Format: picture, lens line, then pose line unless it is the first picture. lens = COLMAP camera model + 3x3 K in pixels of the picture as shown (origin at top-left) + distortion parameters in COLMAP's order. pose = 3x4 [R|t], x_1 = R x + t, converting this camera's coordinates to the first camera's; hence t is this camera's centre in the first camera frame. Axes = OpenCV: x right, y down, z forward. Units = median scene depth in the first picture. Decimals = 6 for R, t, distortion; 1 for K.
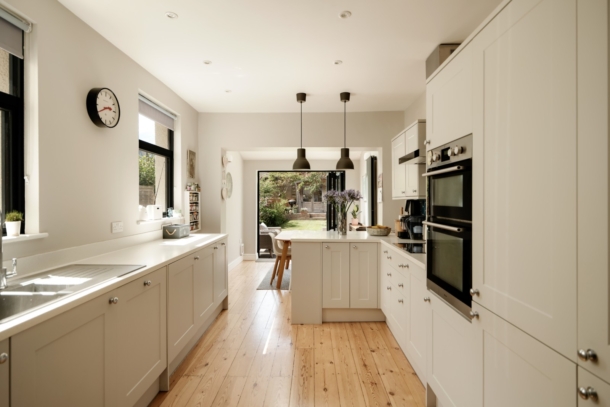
lens RADIAL K [[323.6, 0, 302.2], [0, 323.6, 199.8], [0, 0, 1]] dist [-0.008274, 0.002183]
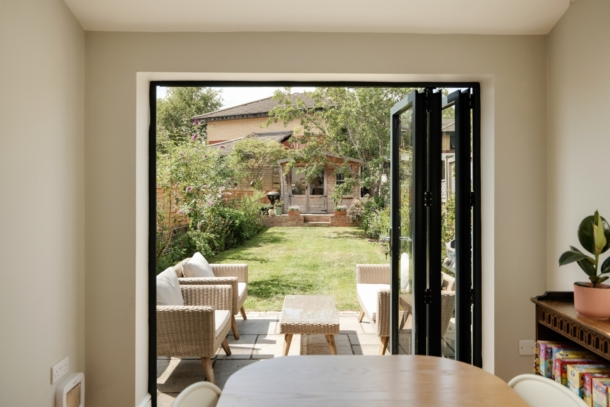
lens RADIAL K [[438.3, 0, 302.1], [0, 438.3, 191.8], [0, 0, 1]] dist [-0.004935, 0.006193]
pose [[0.999328, -0.000795, 0.036651, -0.056944], [0.000789, 1.000000, 0.000193, 0.000727], [-0.036651, -0.000164, 0.999328, 1.388912]]
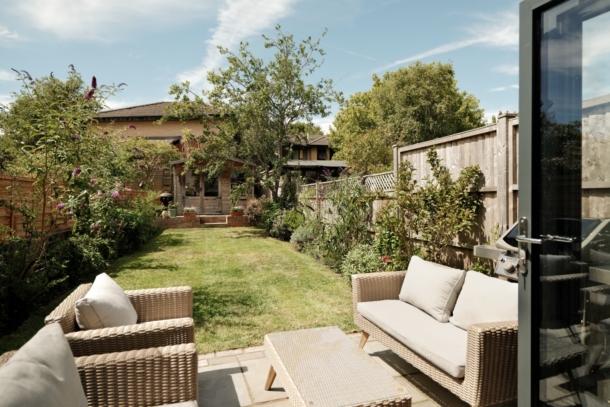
lens RADIAL K [[365.8, 0, 305.1], [0, 365.8, 202.1], [0, 0, 1]] dist [0.001188, 0.000182]
pose [[0.932749, -0.007384, 0.360452, -0.236308], [0.003216, 0.999921, 0.012161, 0.056843], [-0.360513, -0.010184, 0.932699, 2.051753]]
